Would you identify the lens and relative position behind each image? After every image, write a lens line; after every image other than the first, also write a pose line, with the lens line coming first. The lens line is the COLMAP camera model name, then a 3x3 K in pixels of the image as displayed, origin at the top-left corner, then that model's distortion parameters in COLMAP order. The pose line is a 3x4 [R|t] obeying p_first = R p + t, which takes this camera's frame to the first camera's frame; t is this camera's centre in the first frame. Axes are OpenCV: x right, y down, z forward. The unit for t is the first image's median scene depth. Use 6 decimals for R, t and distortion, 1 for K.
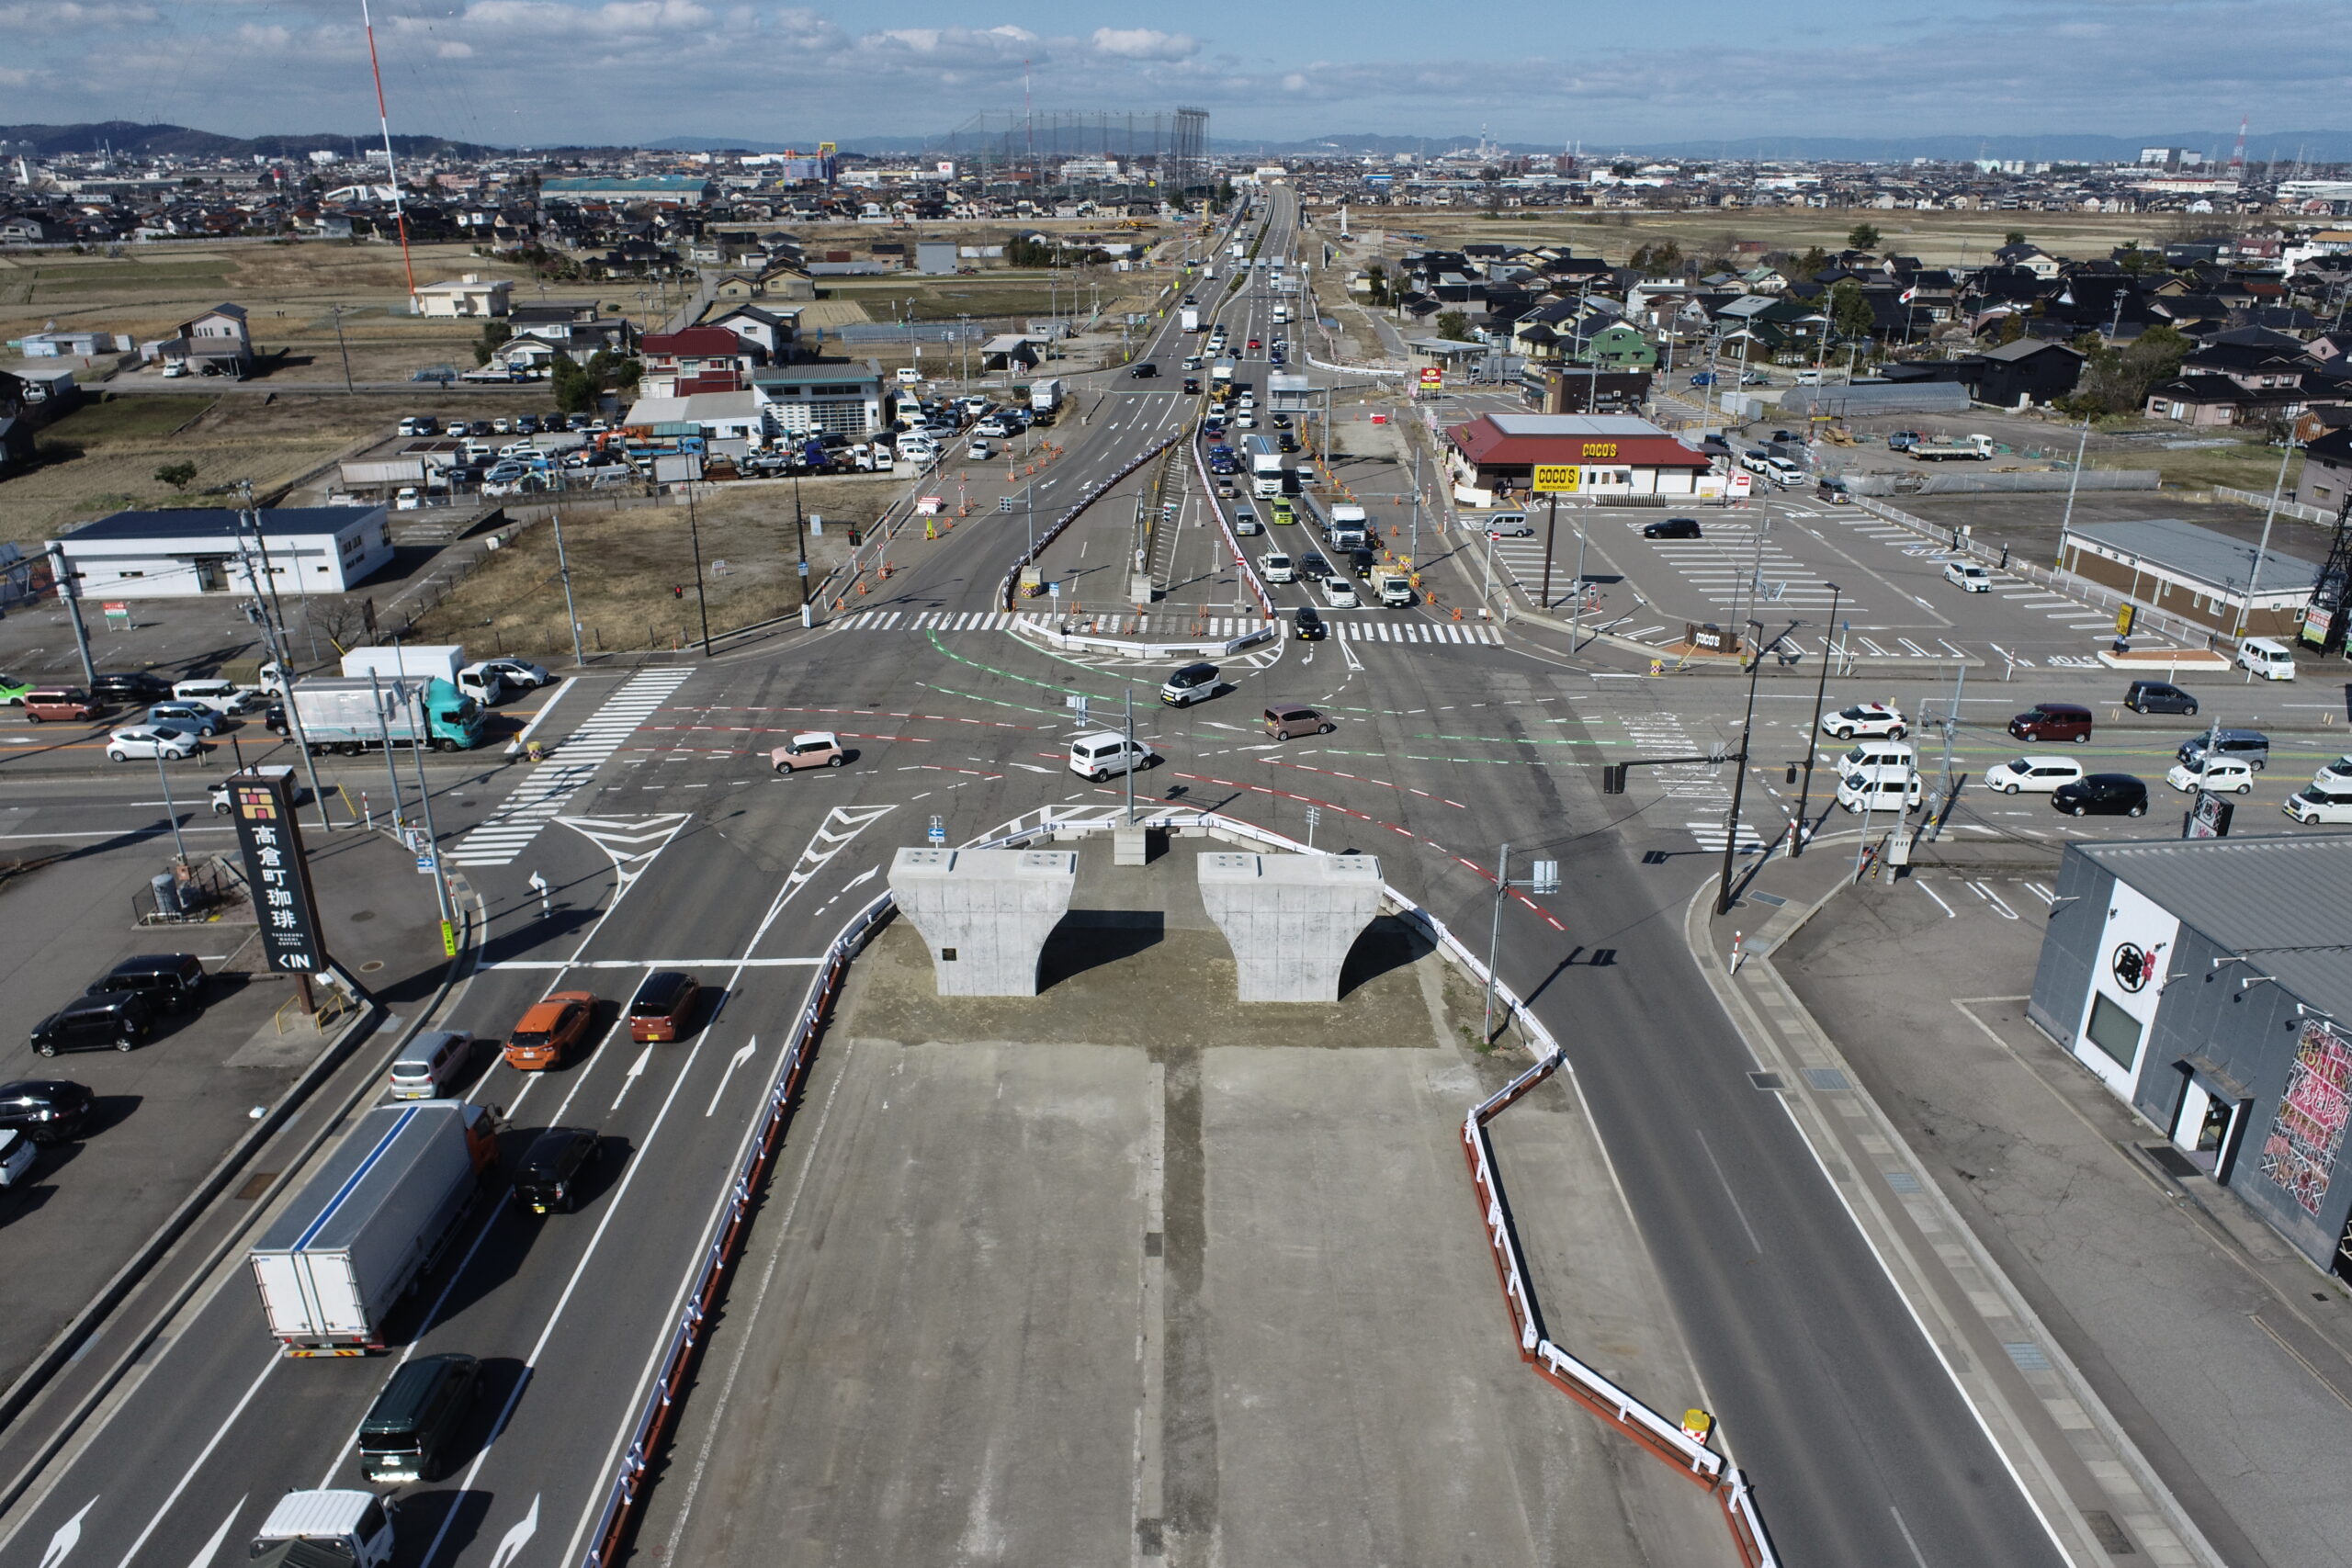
lens RADIAL K [[1591.4, 0, 1181.5], [0, 1591.4, 780.7], [0, 0, 1]] dist [-0.018096, 0.010638]
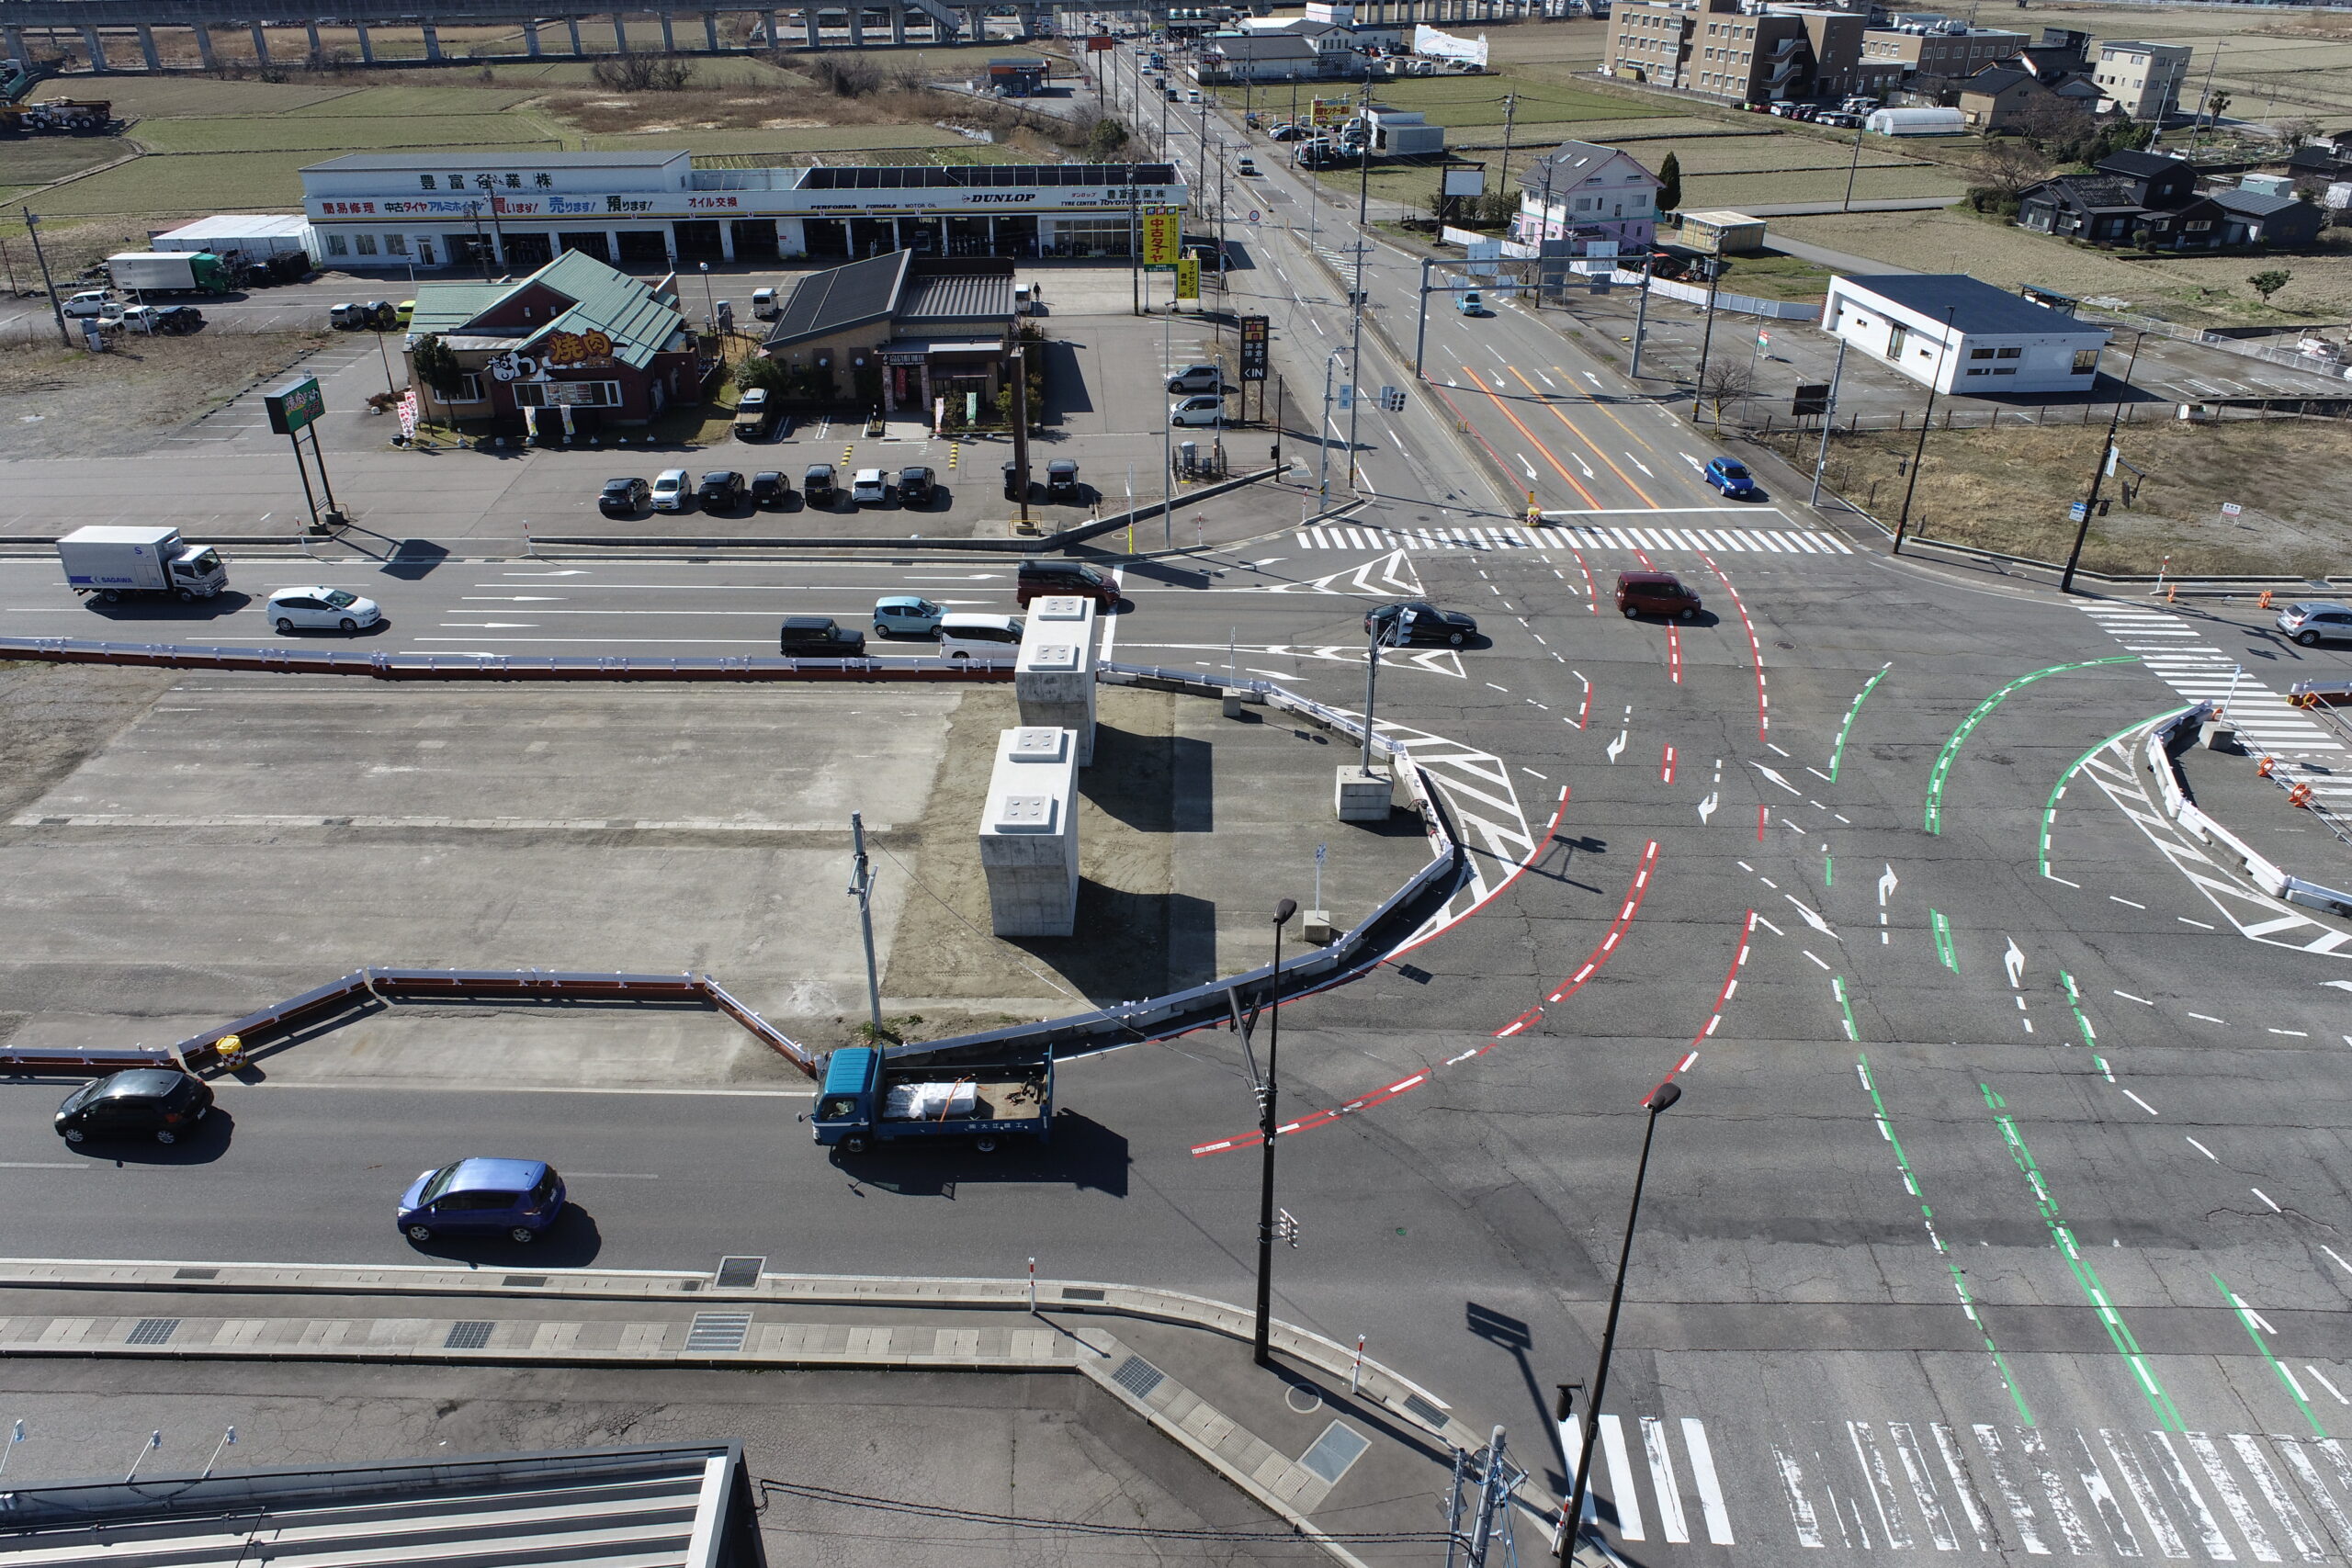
lens RADIAL K [[1591.4, 0, 1176.6], [0, 1591.4, 789.0], [0, 0, 1]] dist [-0.018096, 0.010638]
pose [[-0.013925, 0.487954, -0.872758, 0.638249], [-0.369467, 0.808561, 0.457957, -0.283905], [0.929140, 0.328832, 0.169023, 0.707539]]
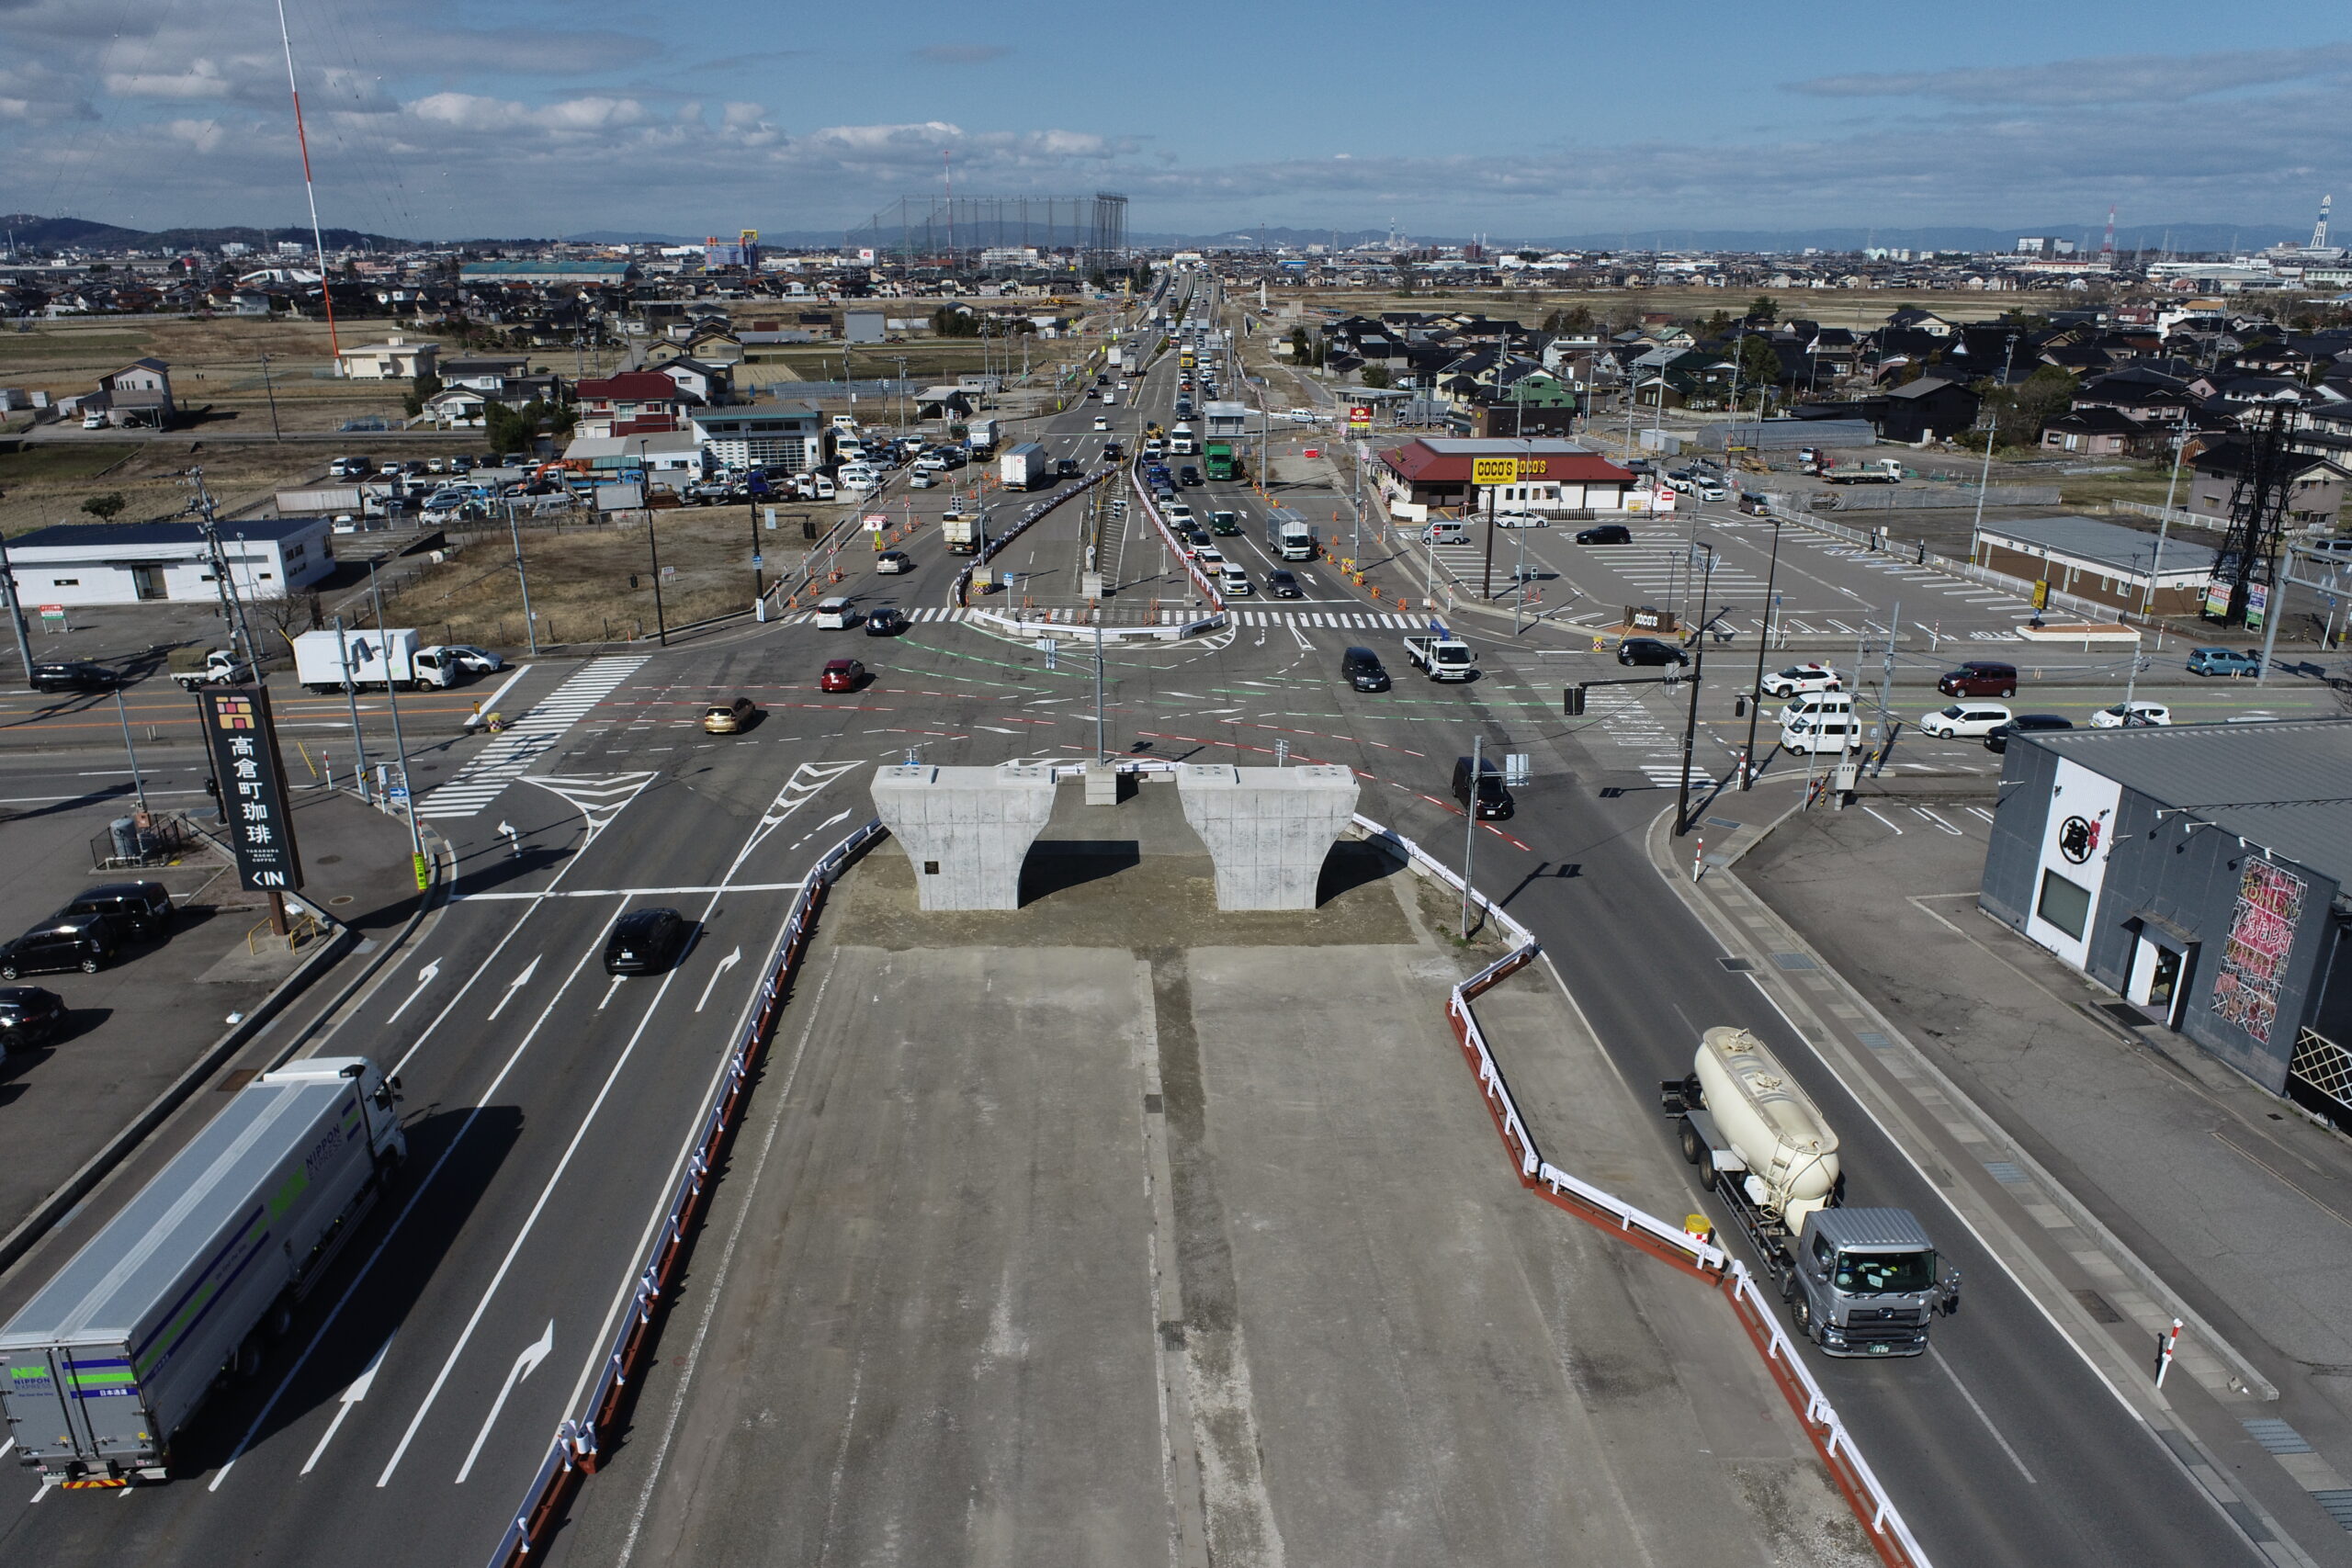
lens RADIAL K [[1591.4, 0, 1181.4], [0, 1591.4, 779.8], [0, 0, 1]] dist [-0.018096, 0.010638]
pose [[0.998765, -0.017115, 0.046641, -0.025869], [0.019550, 0.998443, -0.052248, 0.083078], [-0.045674, 0.053095, 0.997544, -0.011227]]
